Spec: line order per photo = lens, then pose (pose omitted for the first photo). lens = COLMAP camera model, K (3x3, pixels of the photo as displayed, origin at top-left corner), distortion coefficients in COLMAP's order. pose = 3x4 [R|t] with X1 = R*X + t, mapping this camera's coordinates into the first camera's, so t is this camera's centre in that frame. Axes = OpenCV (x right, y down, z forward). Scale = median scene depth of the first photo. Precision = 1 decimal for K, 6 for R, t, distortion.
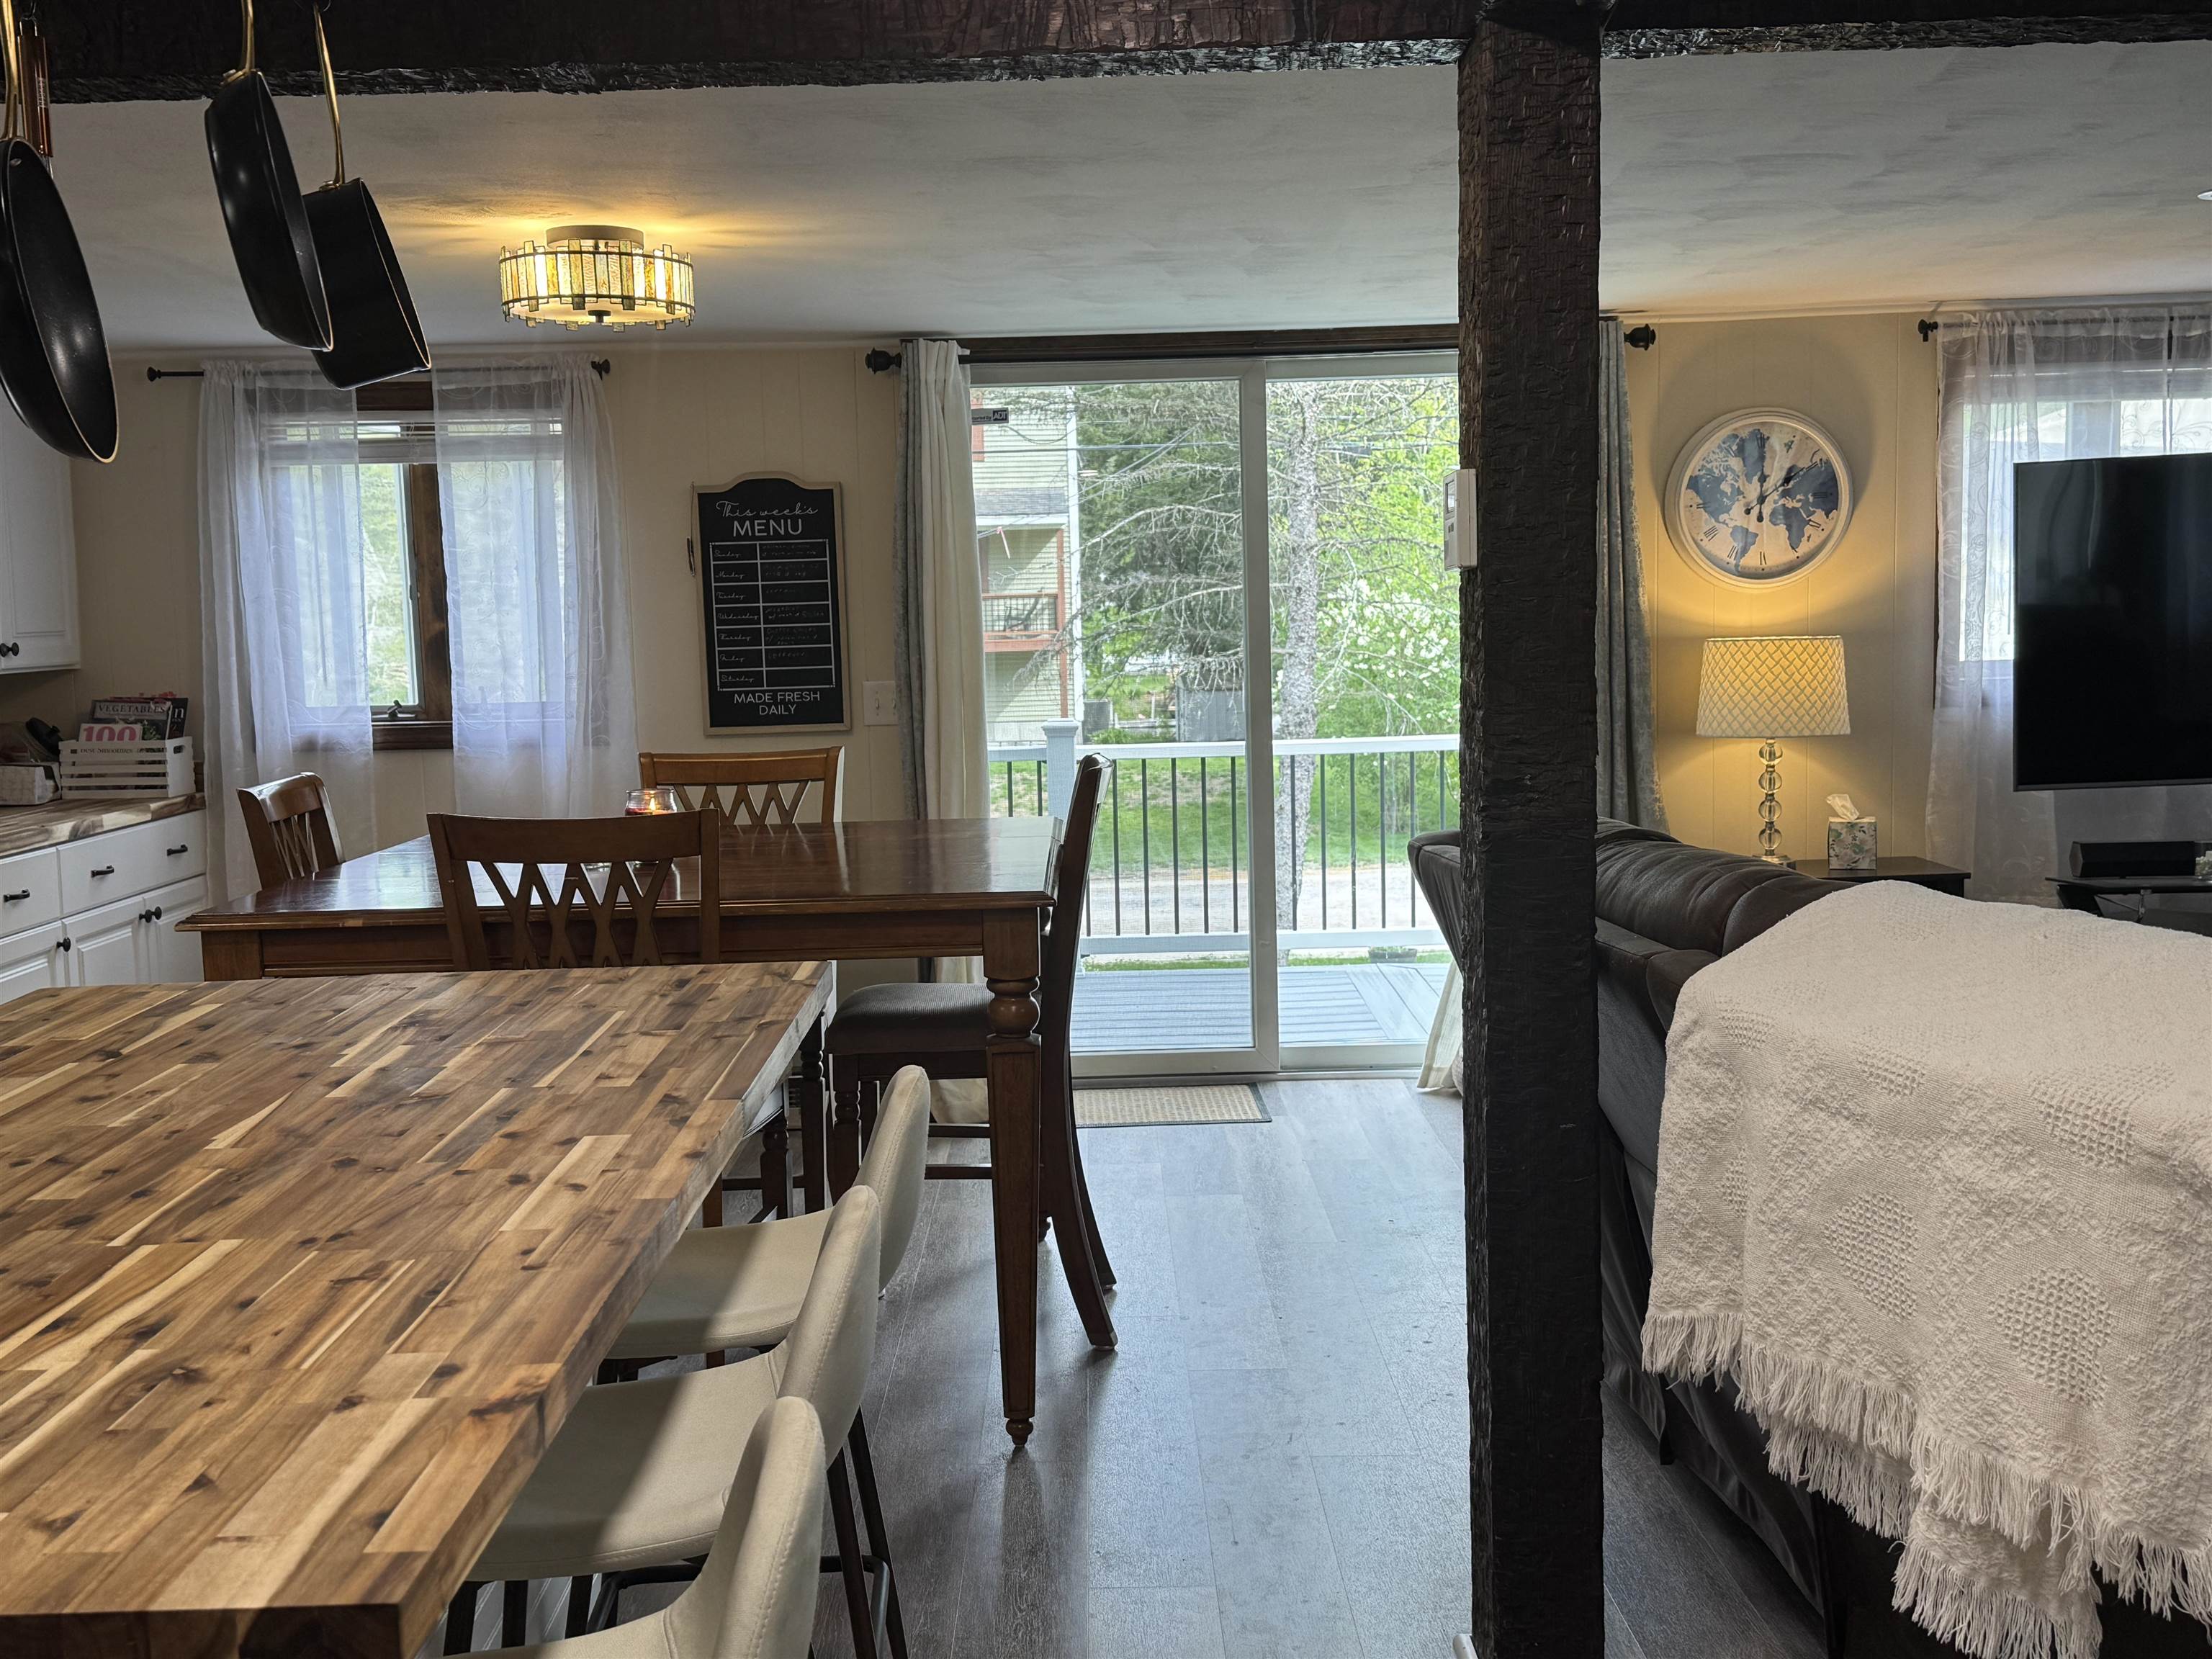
lens RADIAL K [[2288.7, 0, 1105.9], [0, 2288.7, 835.4], [0, 0, 1]] dist [0.201732, -0.442617]
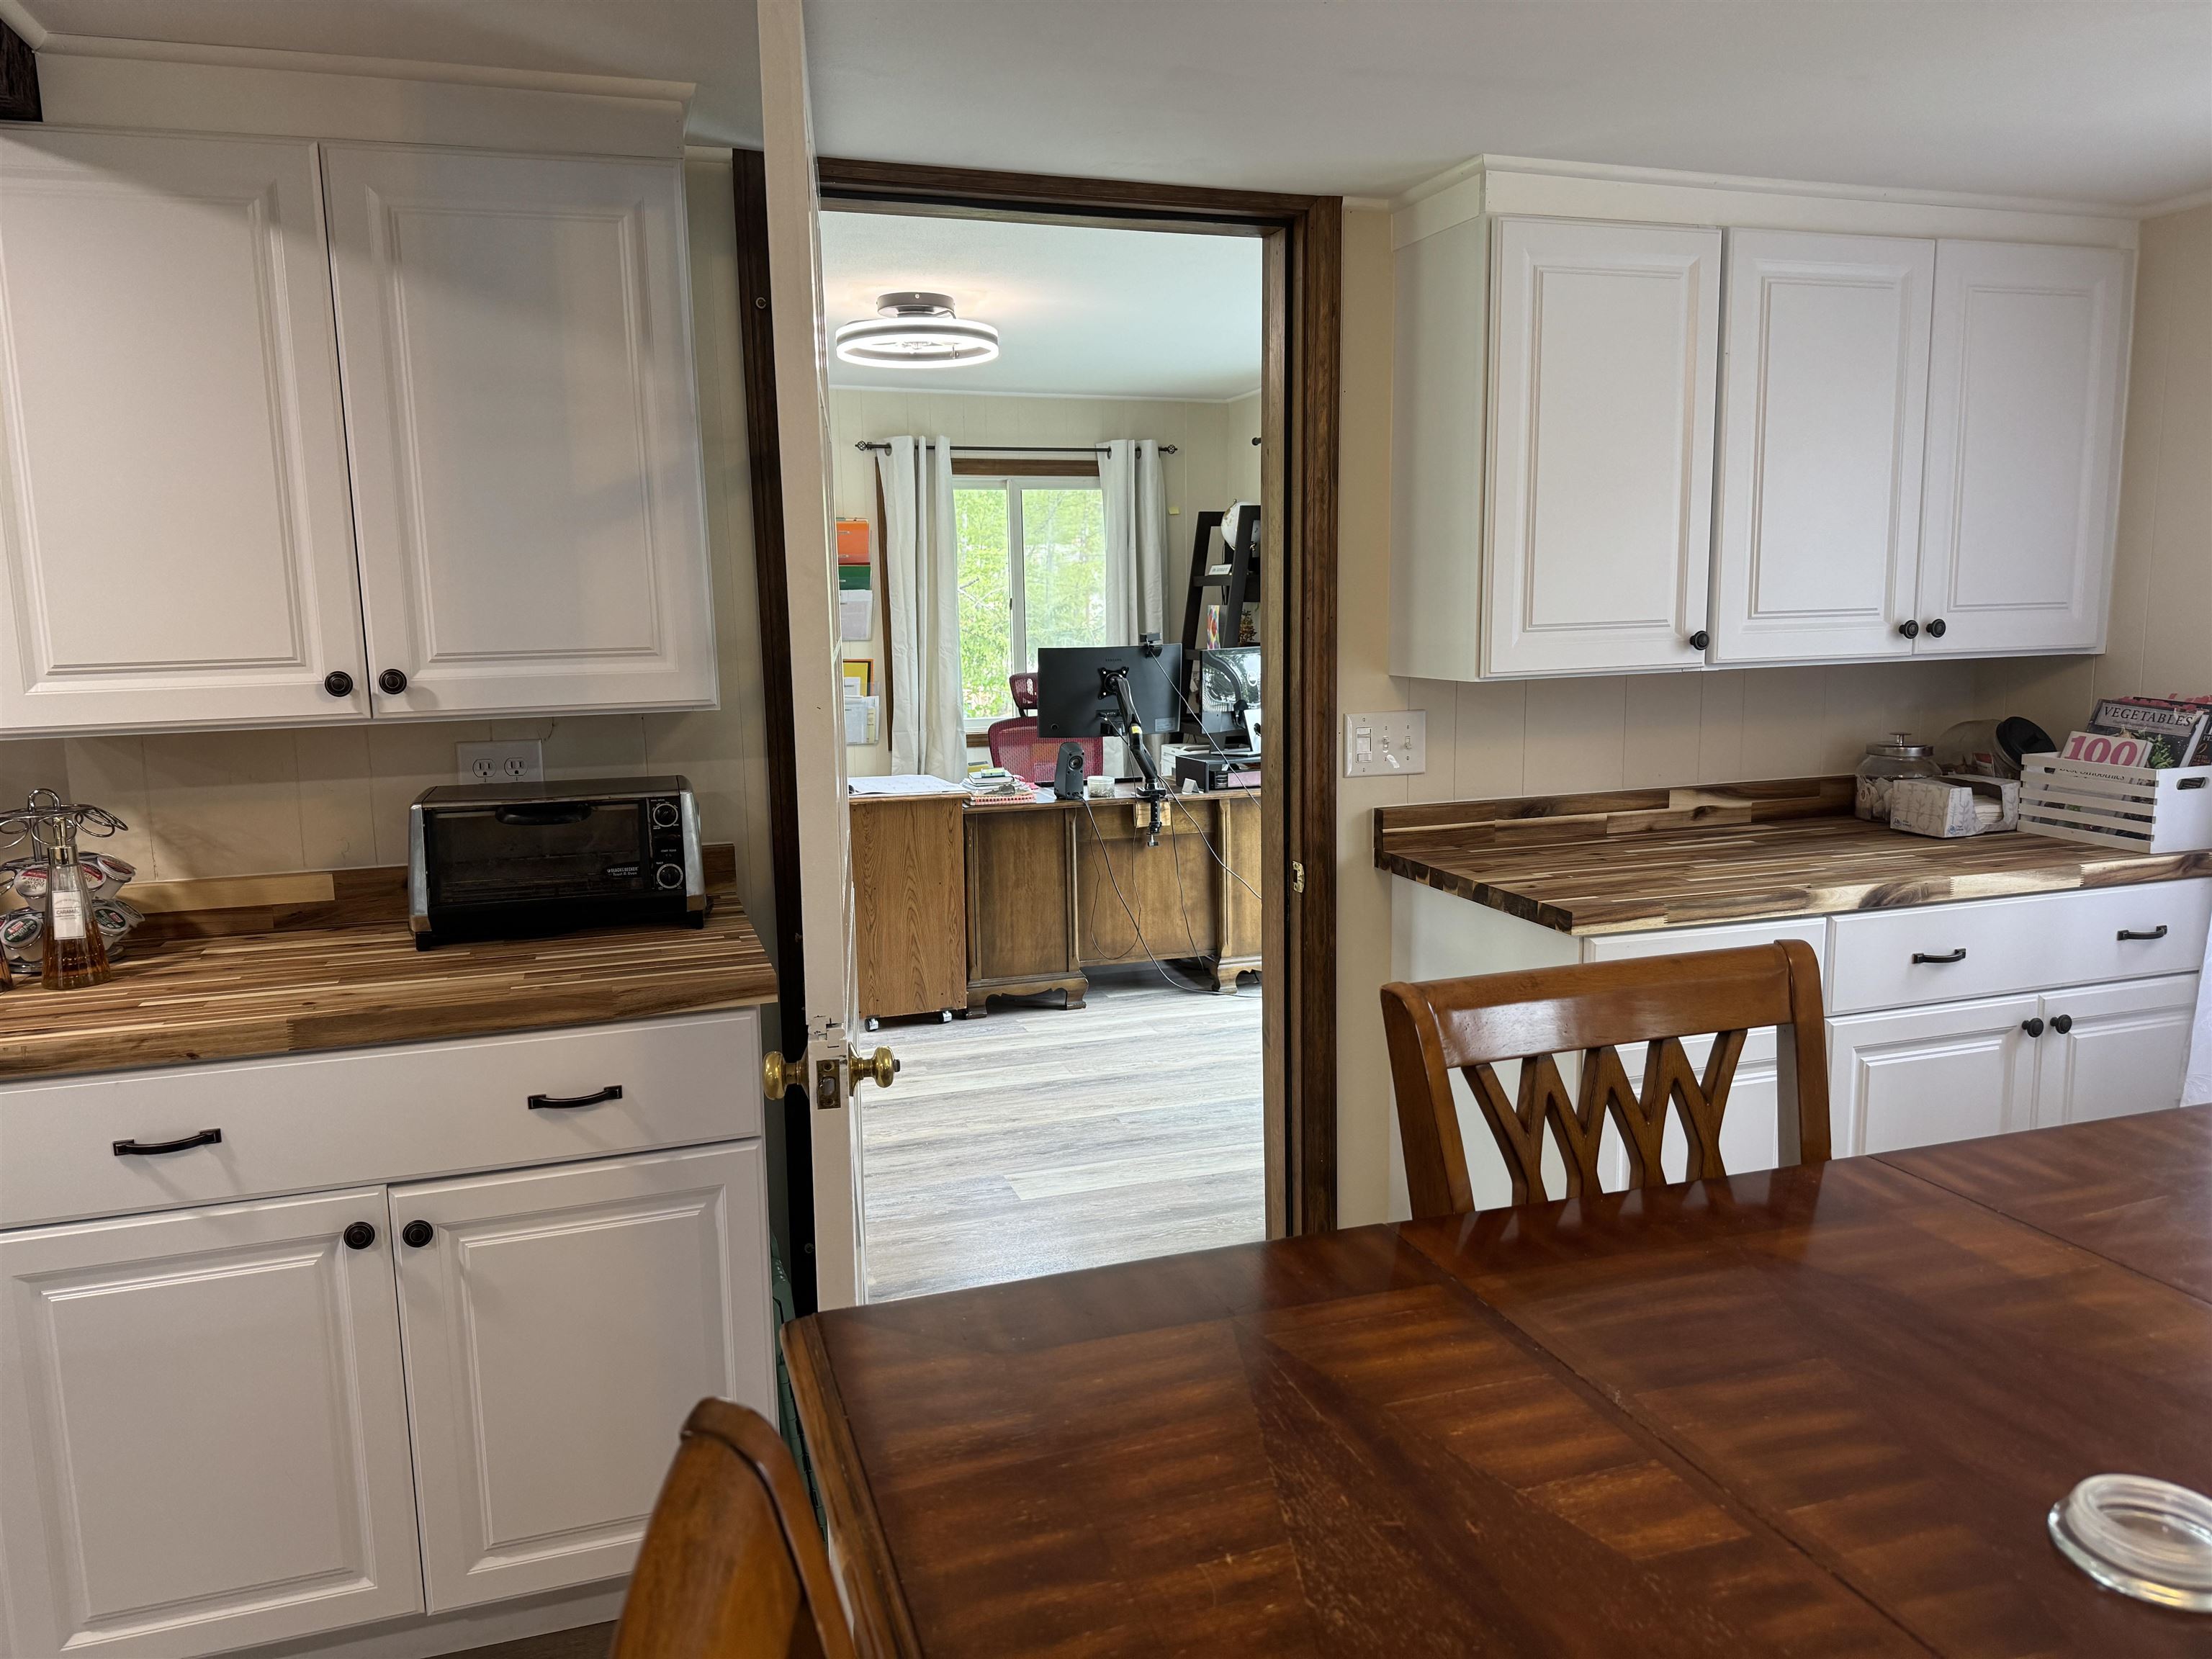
lens RADIAL K [[1593.4, 0, 1109.4], [0, 1593.4, 817.6], [0, 0, 1]] dist [0.110848, -0.079180]
pose [[0.315552, 0.149342, -0.937083, -0.053961], [-0.087441, 0.987912, 0.127998, -0.060256], [0.944871, 0.041550, 0.324797, 0.557248]]
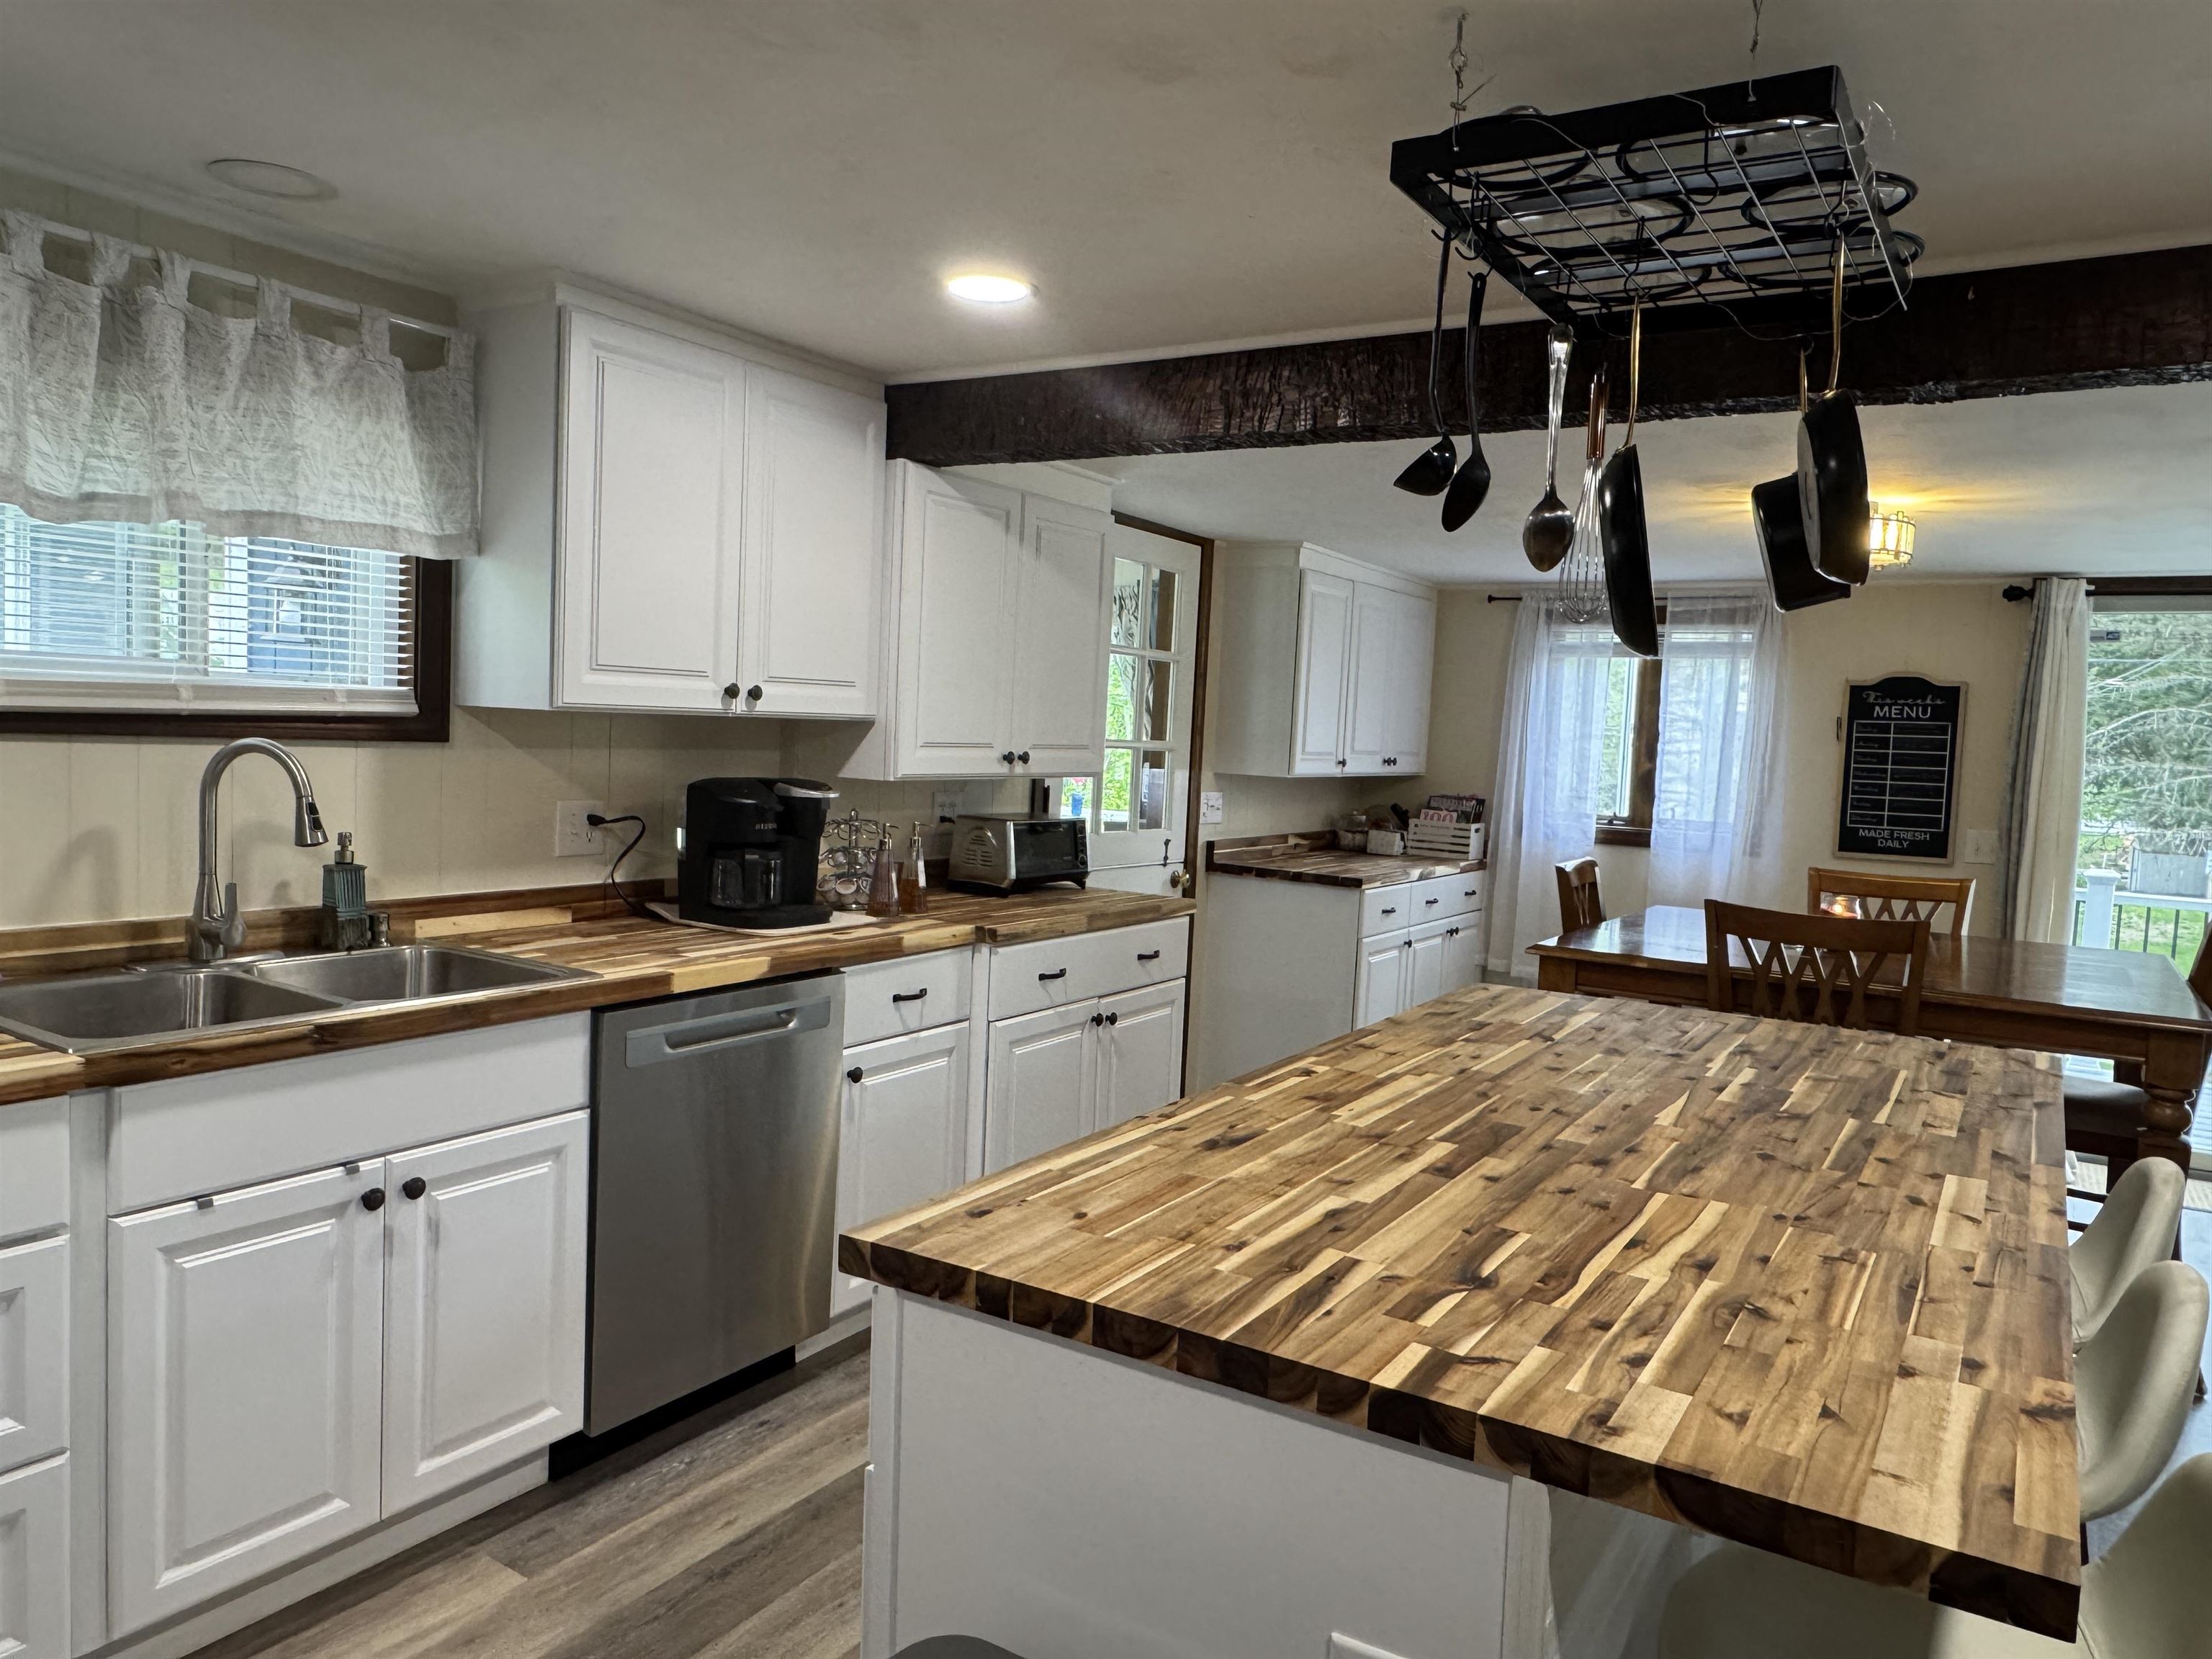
lens RADIAL K [[1480.5, 0, 1106.0], [0, 1480.5, 829.5], [0, 0, 1]] dist [-0.005248, 0.000658]
pose [[0.839277, 0.100461, -0.534342, -0.068162], [-0.122396, 0.992465, -0.005652, -0.000625], [0.529748, 0.070145, 0.845249, 0.006624]]
